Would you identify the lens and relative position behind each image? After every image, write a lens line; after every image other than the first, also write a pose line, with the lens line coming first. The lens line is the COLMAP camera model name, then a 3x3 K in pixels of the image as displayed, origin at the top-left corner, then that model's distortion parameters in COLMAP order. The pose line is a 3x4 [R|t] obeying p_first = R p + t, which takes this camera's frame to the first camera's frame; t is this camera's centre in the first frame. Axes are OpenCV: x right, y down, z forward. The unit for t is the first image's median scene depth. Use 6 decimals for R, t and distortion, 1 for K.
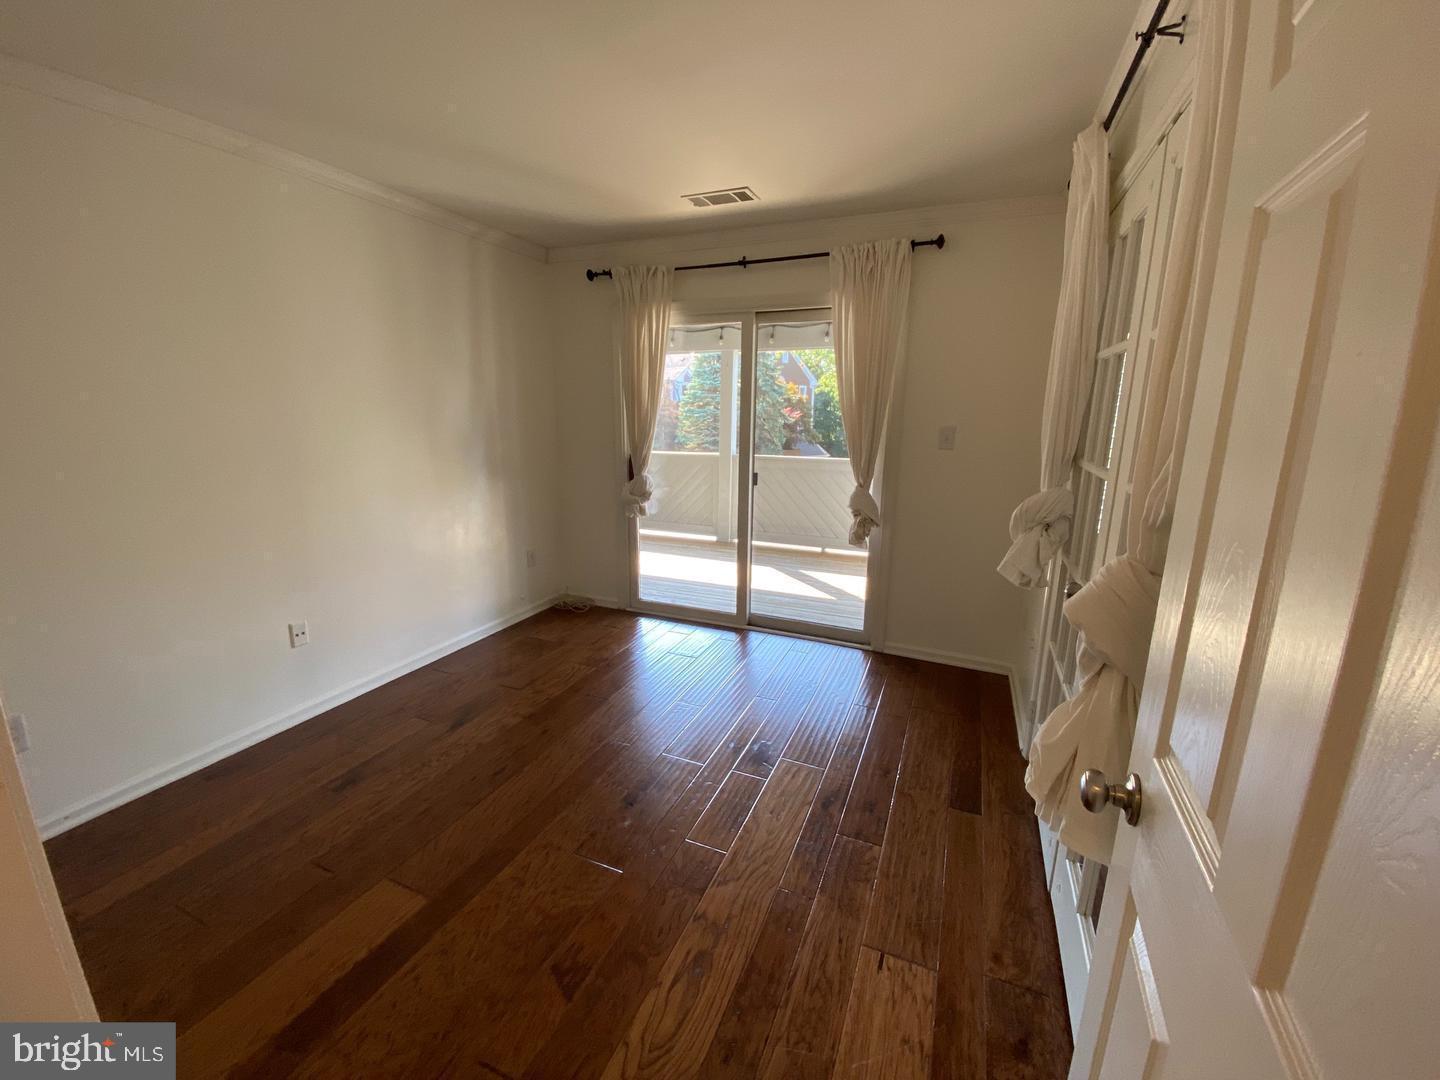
lens RADIAL K [[584.6, 0, 720.3], [0, 584.6, 535.8], [0, 0, 1]] dist [0.000822, -0.001393]
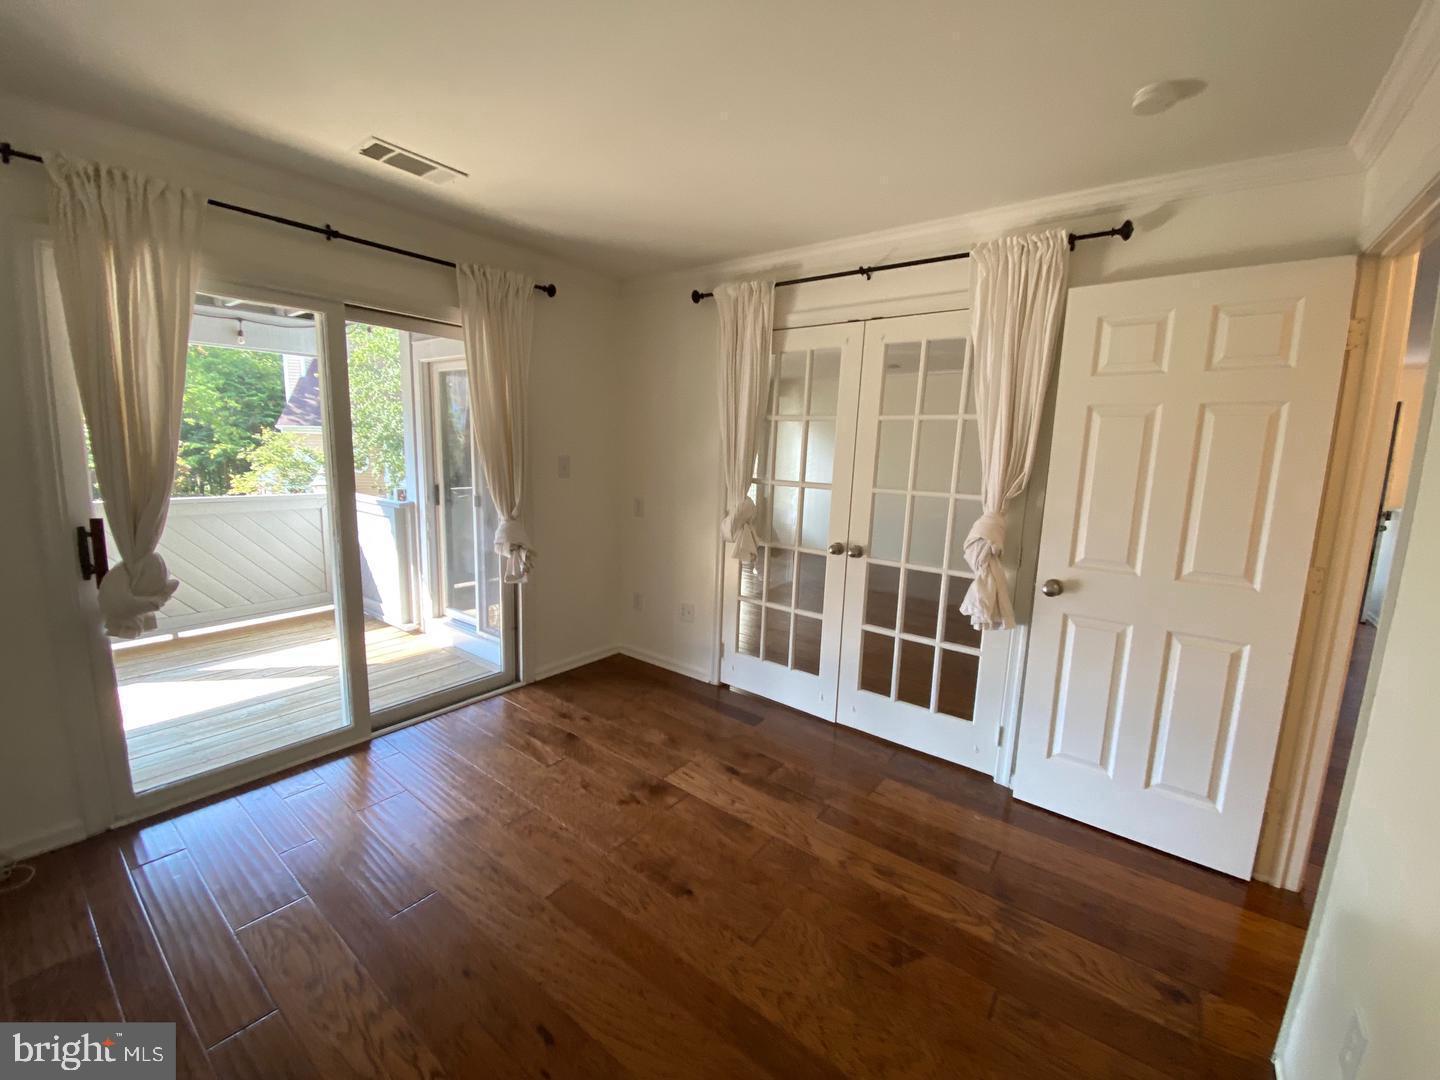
lens RADIAL K [[584.6, 0, 731.7], [0, 584.6, 531.4], [0, 0, 1]] dist [0.000822, -0.001393]
pose [[0.251264, -0.147103, 0.956675, -0.553030], [0.179411, 0.978334, 0.103312, -0.093053], [-0.951146, 0.145680, 0.272212, 0.377089]]
